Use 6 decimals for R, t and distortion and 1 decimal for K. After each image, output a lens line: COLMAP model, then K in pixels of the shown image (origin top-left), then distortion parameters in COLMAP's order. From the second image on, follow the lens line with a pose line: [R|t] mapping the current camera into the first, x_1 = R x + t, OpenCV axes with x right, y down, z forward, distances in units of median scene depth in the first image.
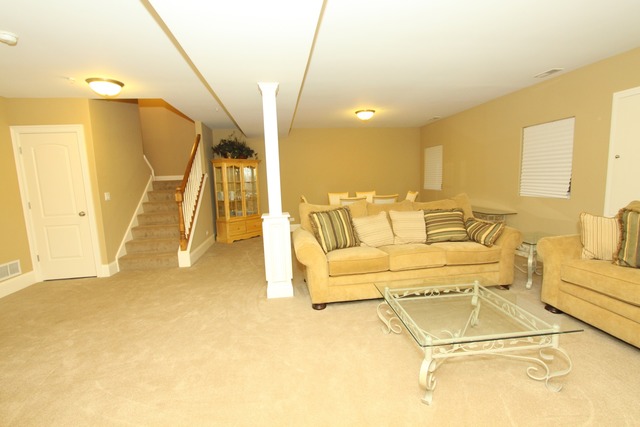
lens RADIAL K [[286.7, 0, 318.7], [0, 286.7, 212.2], [0, 0, 1]] dist [-0.014887, -0.000807]
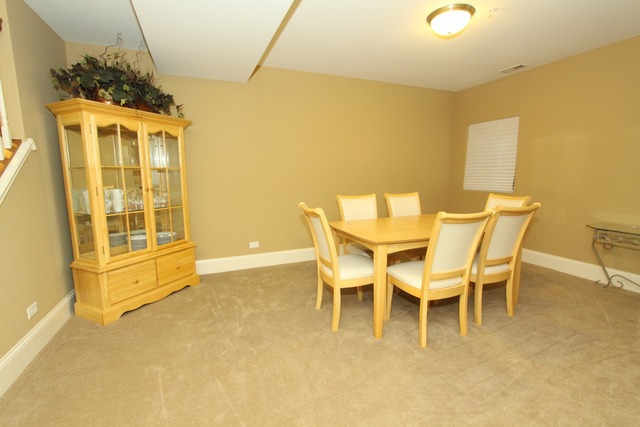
lens RADIAL K [[286.7, 0, 325.7], [0, 286.7, 213.3], [0, 0, 1]] dist [-0.014887, -0.000807]
pose [[0.957660, -0.014071, 0.287557, -0.134592], [0.013167, 0.999900, 0.005078, -0.036899], [-0.287600, -0.001077, 0.957750, 0.527920]]
